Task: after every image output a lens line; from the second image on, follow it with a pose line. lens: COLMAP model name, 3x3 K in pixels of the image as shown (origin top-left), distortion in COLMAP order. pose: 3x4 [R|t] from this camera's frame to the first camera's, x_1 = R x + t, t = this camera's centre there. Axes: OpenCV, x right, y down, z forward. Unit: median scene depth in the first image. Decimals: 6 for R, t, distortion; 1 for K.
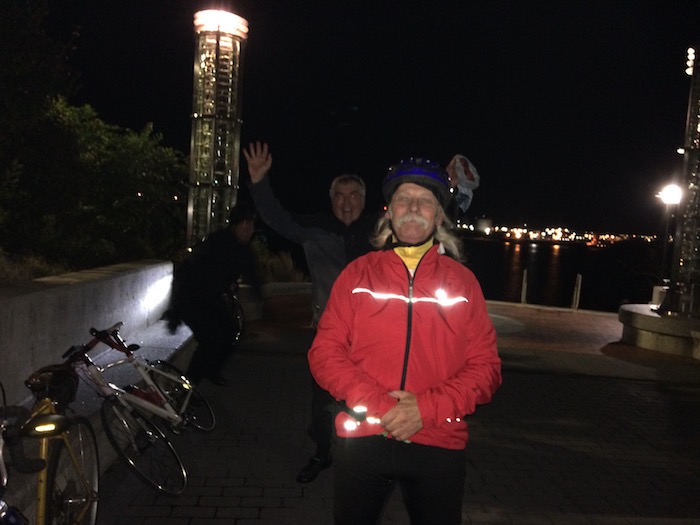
lens RADIAL K [[598.0, 0, 350.0], [0, 598.0, 262.5], [0, 0, 1]] dist [0.100140, -0.144433]
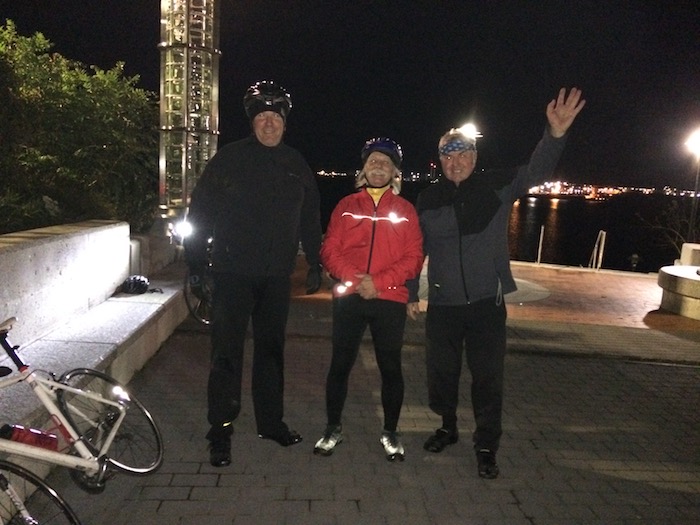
lens RADIAL K [[594.7, 0, 350.0], [0, 594.7, 262.5], [0, 0, 1]] dist [0.061117, -0.005091]
pose [[0.999985, -0.005321, 0.001552, -0.001837], [0.005189, 0.997134, 0.075483, -0.004864], [-0.001950, -0.075474, 0.997146, 0.137211]]
